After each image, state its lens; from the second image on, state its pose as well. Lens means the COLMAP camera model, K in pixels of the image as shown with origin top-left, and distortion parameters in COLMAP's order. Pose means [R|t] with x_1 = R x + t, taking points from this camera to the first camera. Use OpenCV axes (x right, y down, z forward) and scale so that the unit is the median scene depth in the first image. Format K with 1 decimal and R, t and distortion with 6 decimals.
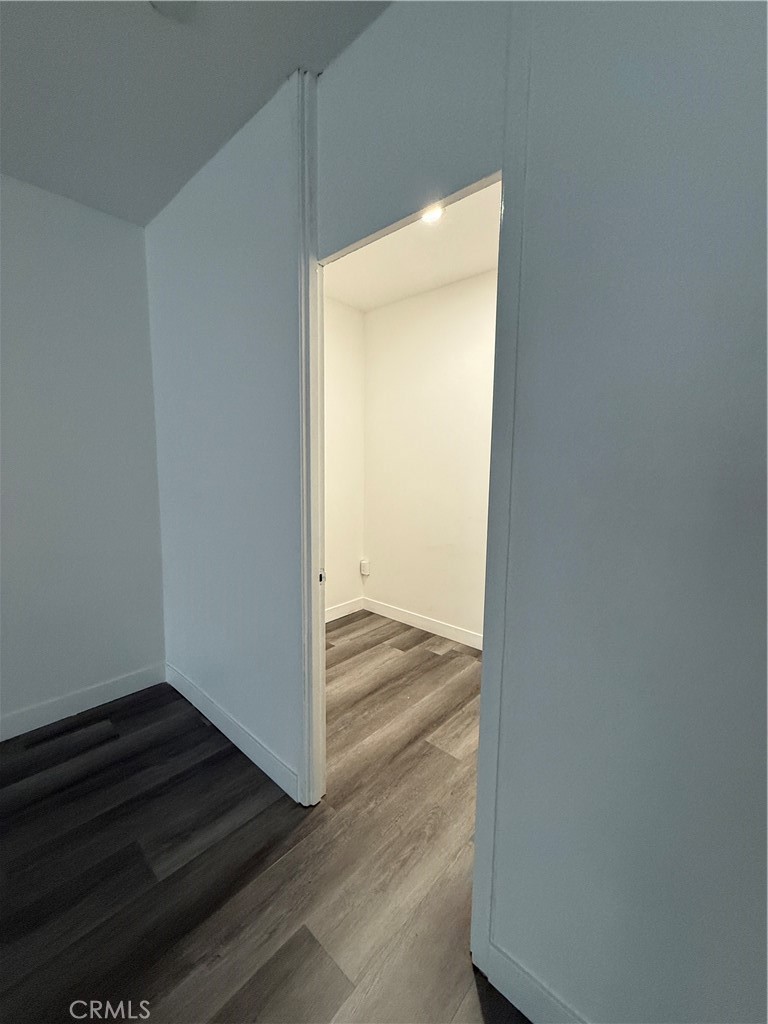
lens RADIAL K [[406.7, 0, 385.3], [0, 406.7, 513.4], [0, 0, 1]] dist [0.022179, 0.000198]
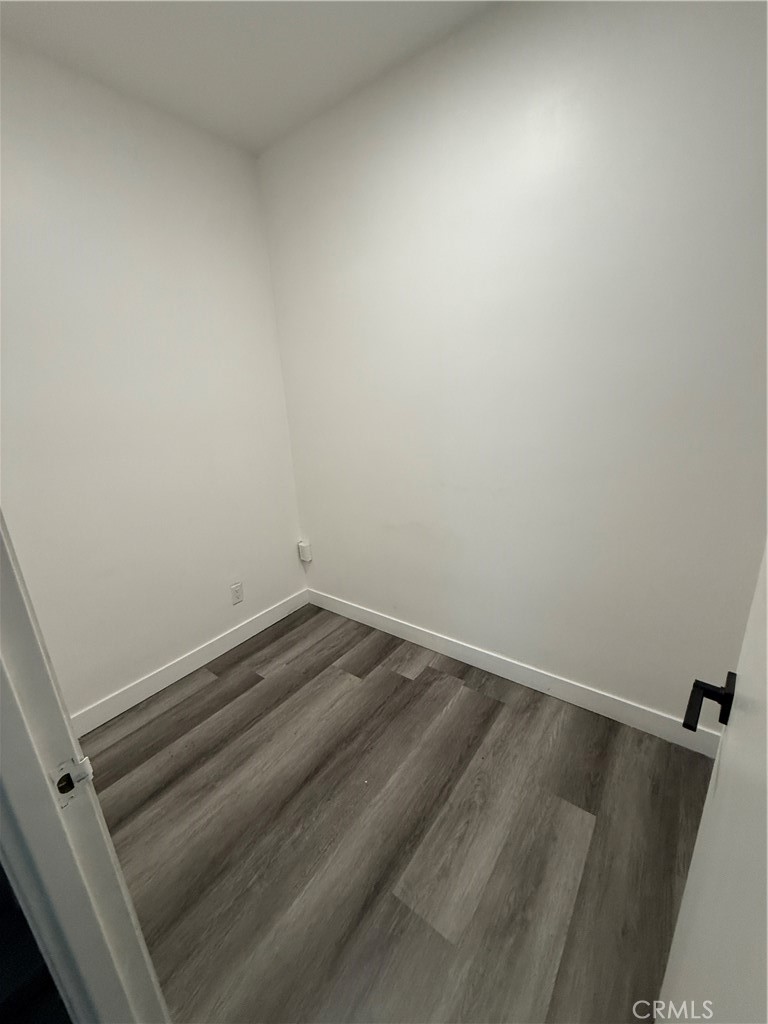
lens RADIAL K [[406.7, 0, 379.0], [0, 406.7, 507.8], [0, 0, 1]] dist [0.022179, 0.000198]
pose [[0.995000, -0.085742, 0.051213, 0.068298], [0.076393, 0.983708, 0.162736, -0.070882], [-0.064332, -0.158010, 0.985340, 0.356080]]
